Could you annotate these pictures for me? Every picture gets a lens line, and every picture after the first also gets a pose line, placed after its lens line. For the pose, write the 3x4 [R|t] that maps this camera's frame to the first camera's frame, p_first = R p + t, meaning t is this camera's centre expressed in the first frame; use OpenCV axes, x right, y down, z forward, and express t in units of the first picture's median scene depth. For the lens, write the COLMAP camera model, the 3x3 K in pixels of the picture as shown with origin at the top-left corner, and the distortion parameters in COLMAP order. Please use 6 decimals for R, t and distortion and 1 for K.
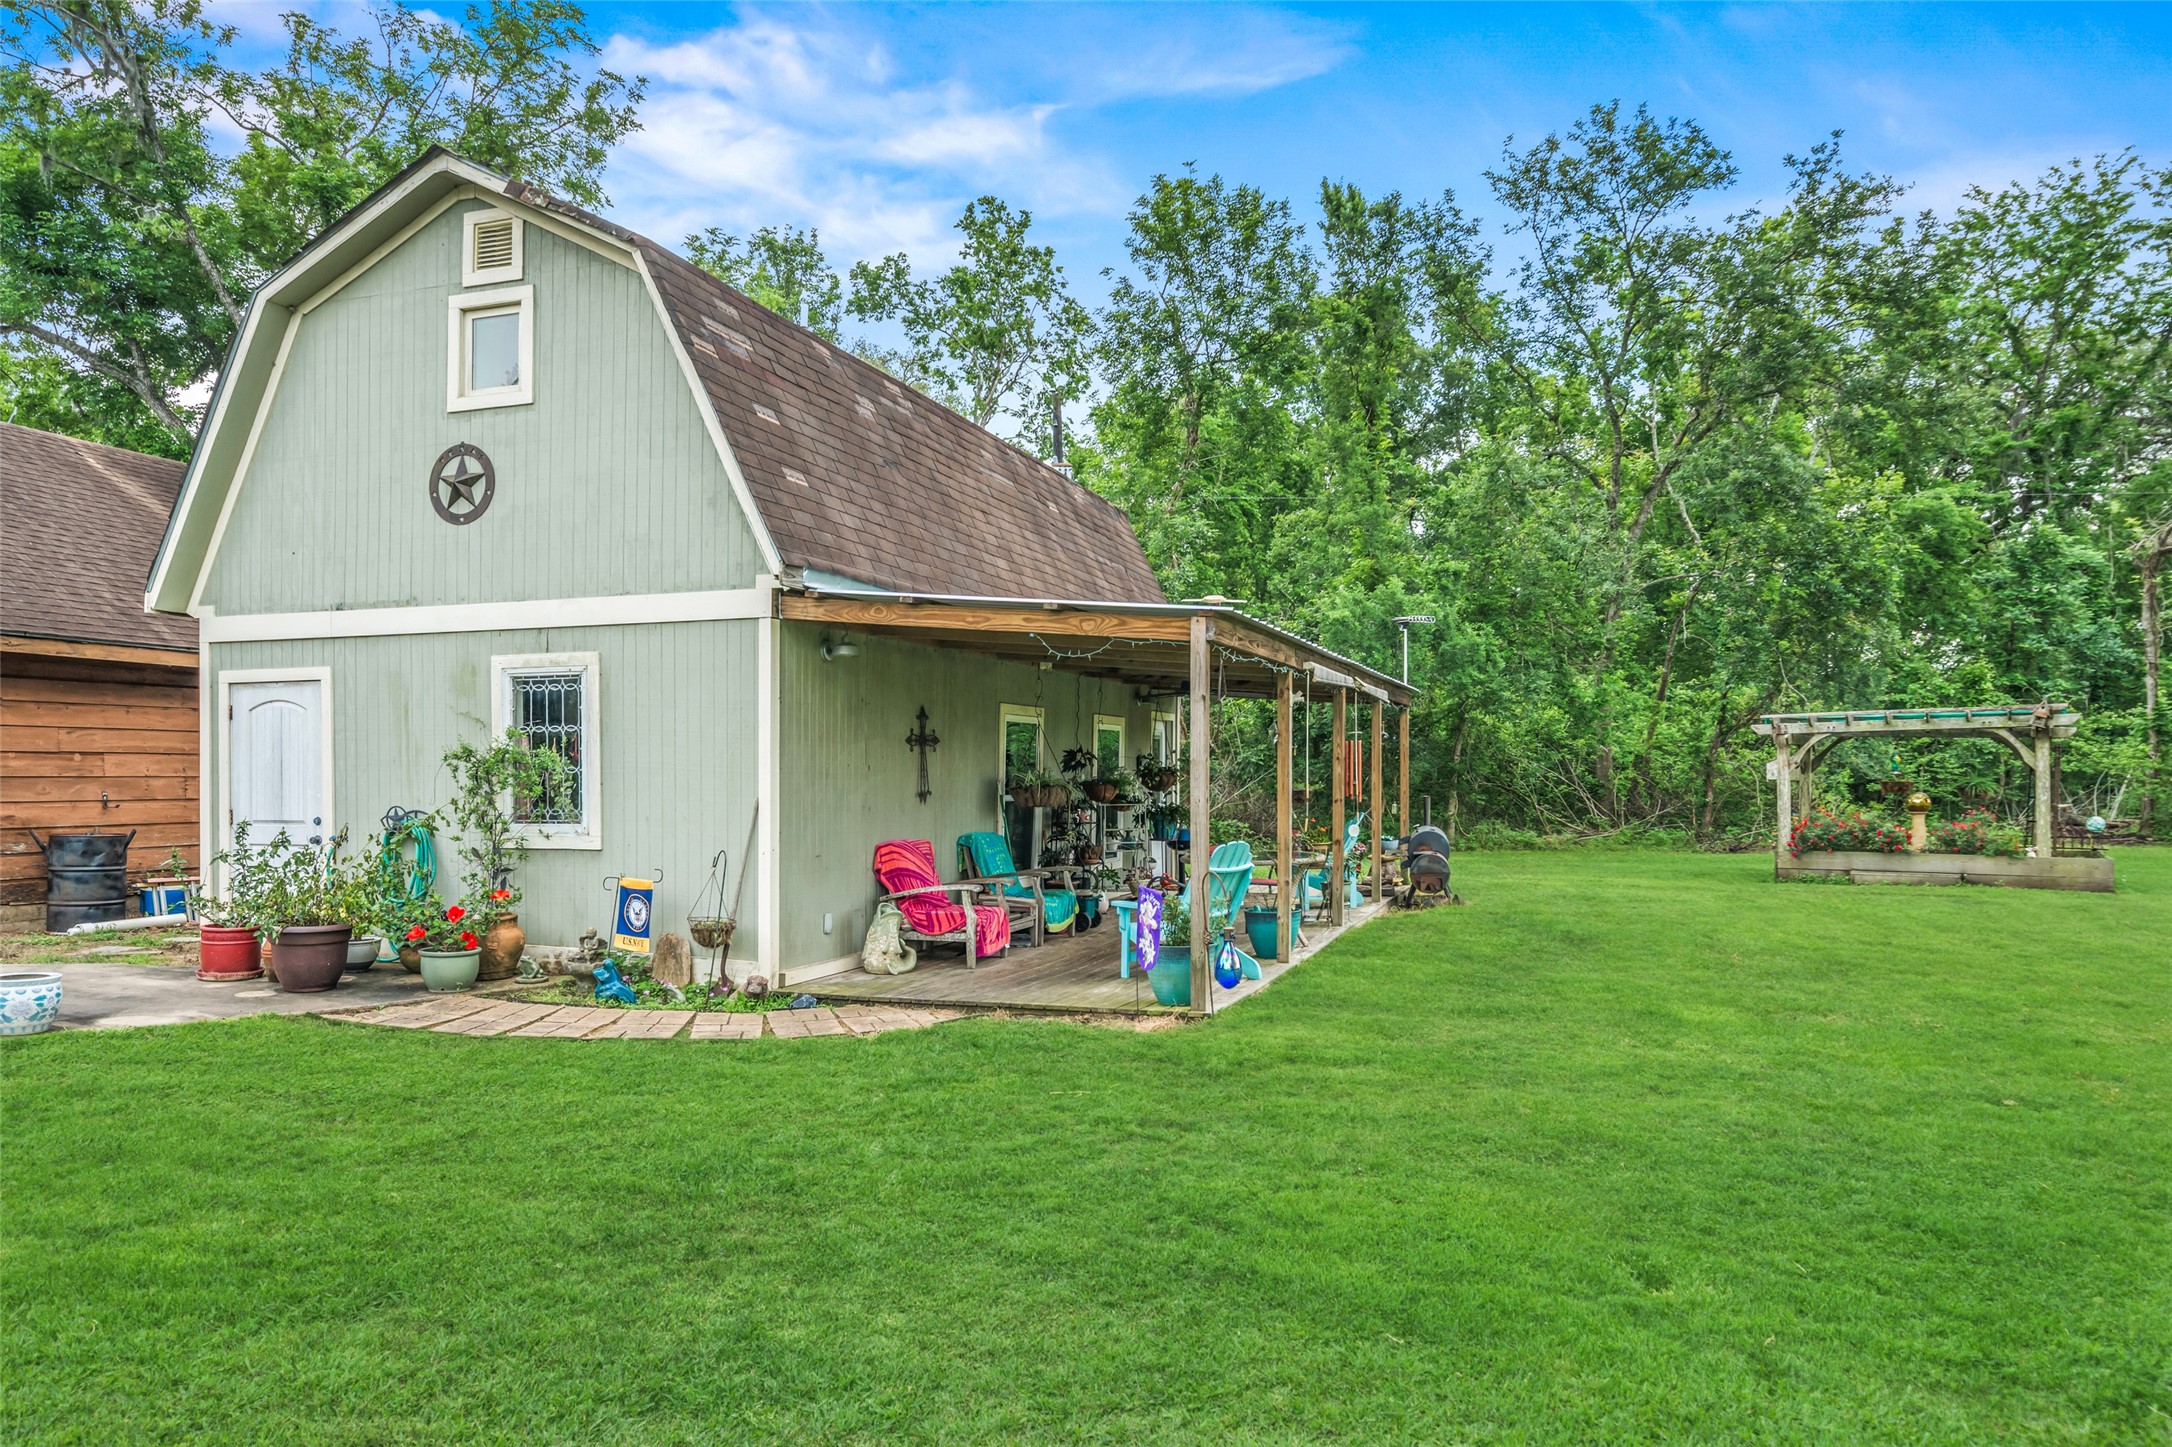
lens RADIAL K [[1429.5, 0, 1085.1], [0, 1429.5, 741.4], [0, 0, 1]] dist [0.005597, 0.001017]
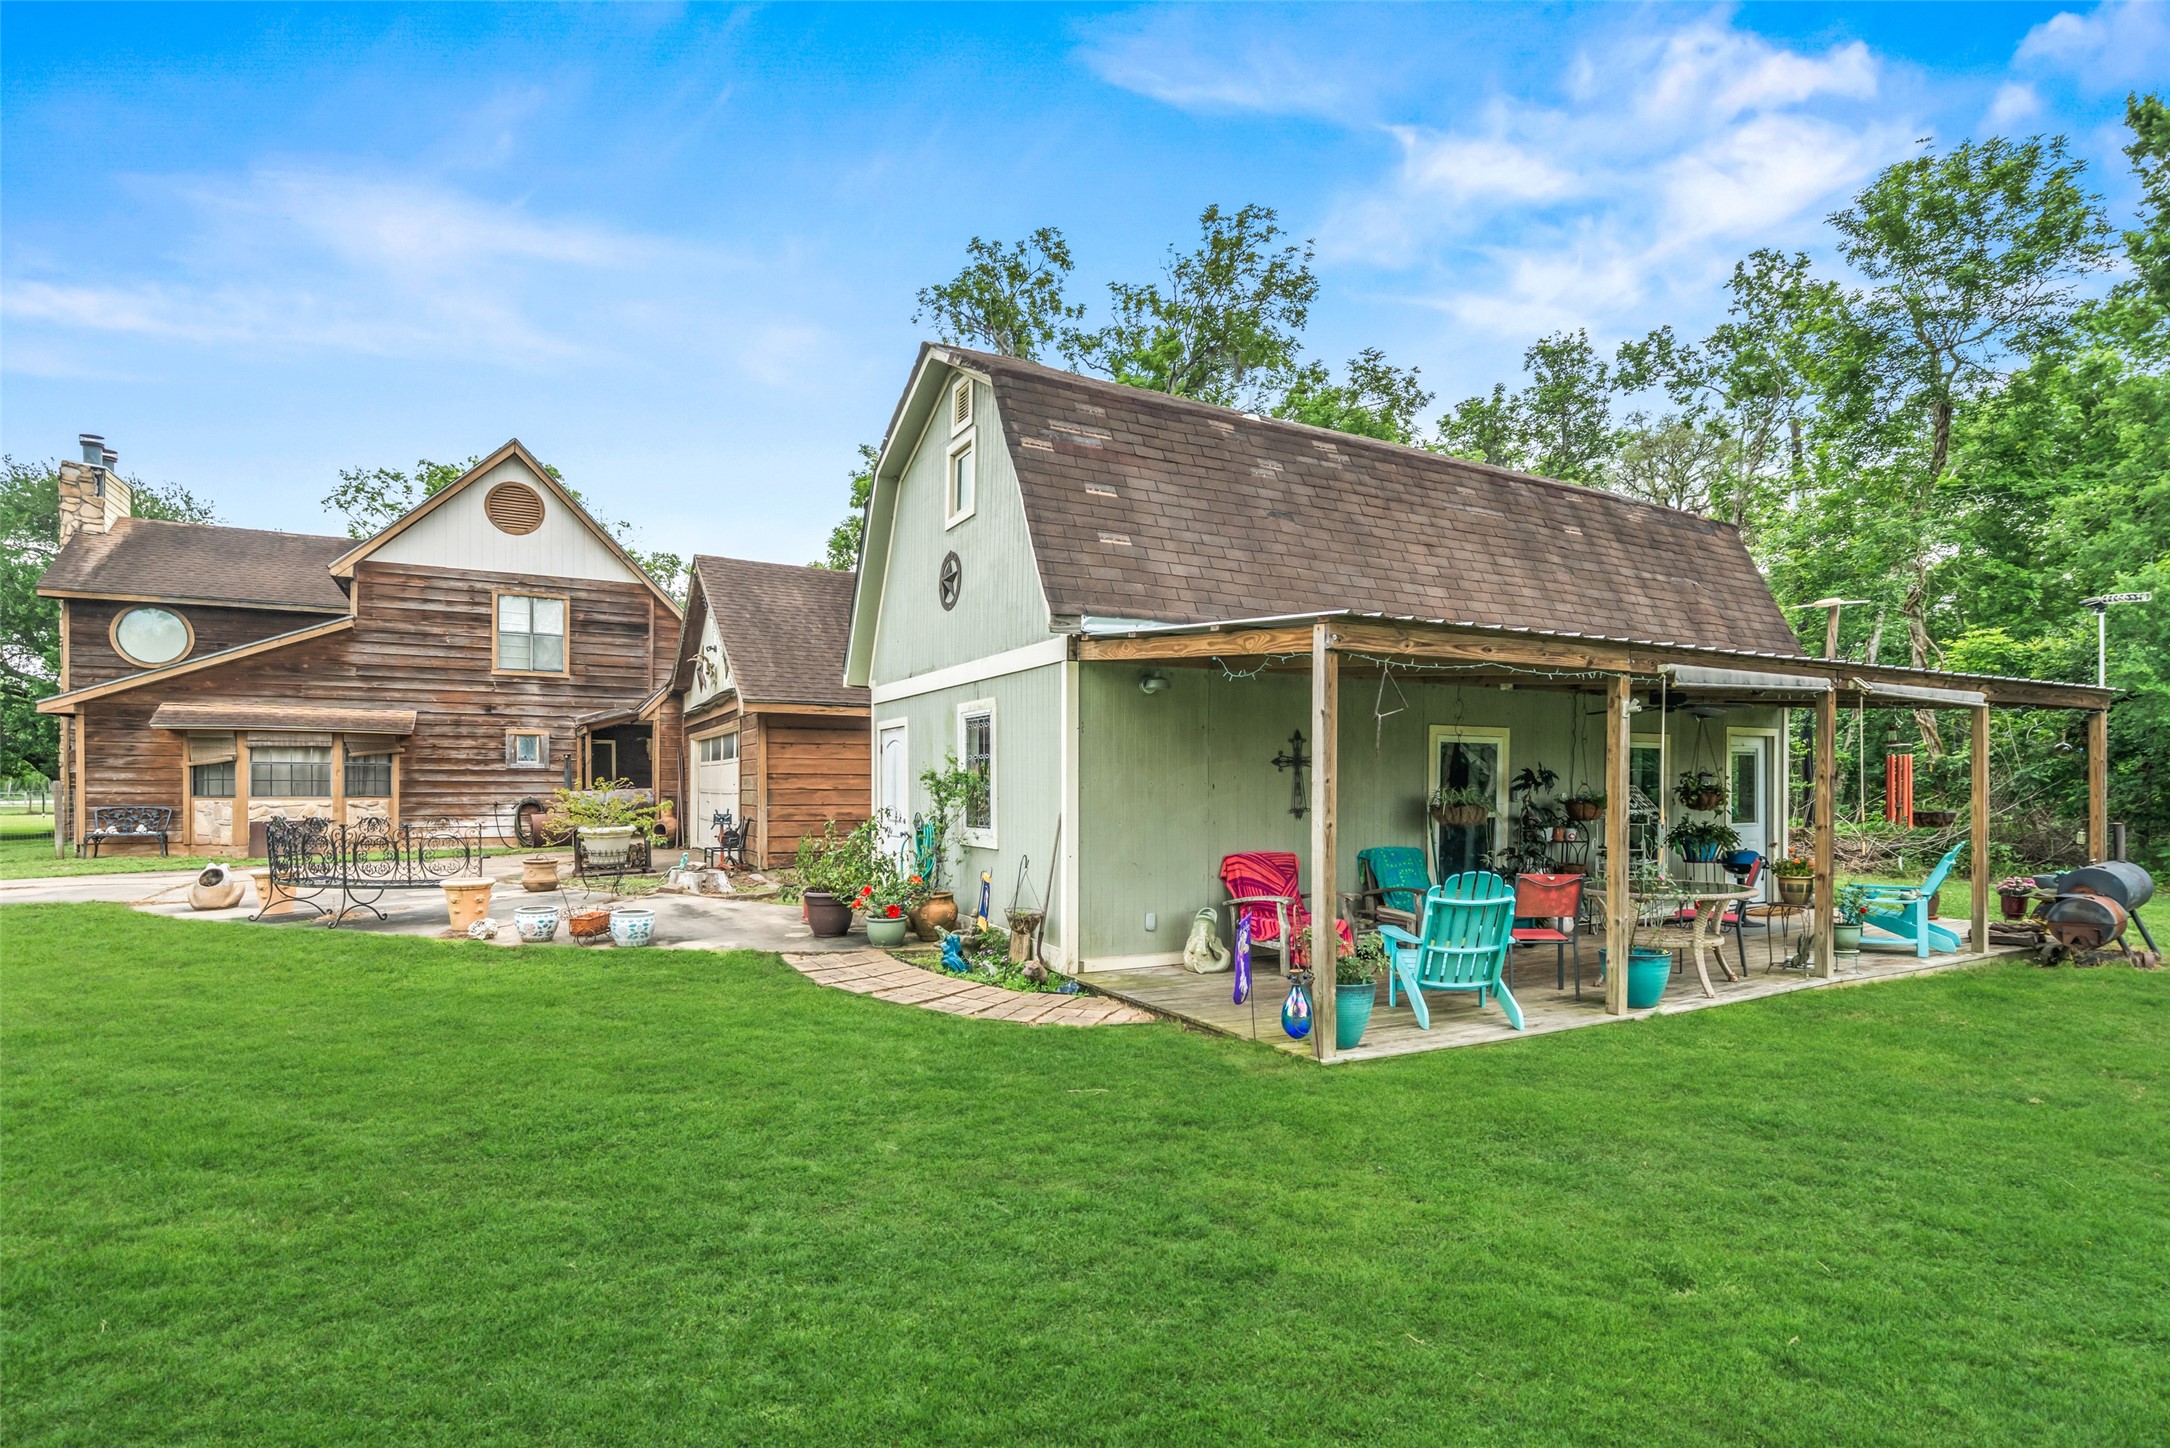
lens RADIAL K [[1052.1, 0, 1086.1], [0, 1052.1, 764.5], [0, 0, 1]] dist [0.001574, 0.001500]
pose [[0.745778, -0.010417, -0.666113, 0.331885], [0.011477, 0.999930, -0.002787, 0.002219], [0.666096, -0.005566, 0.745845, 0.319093]]
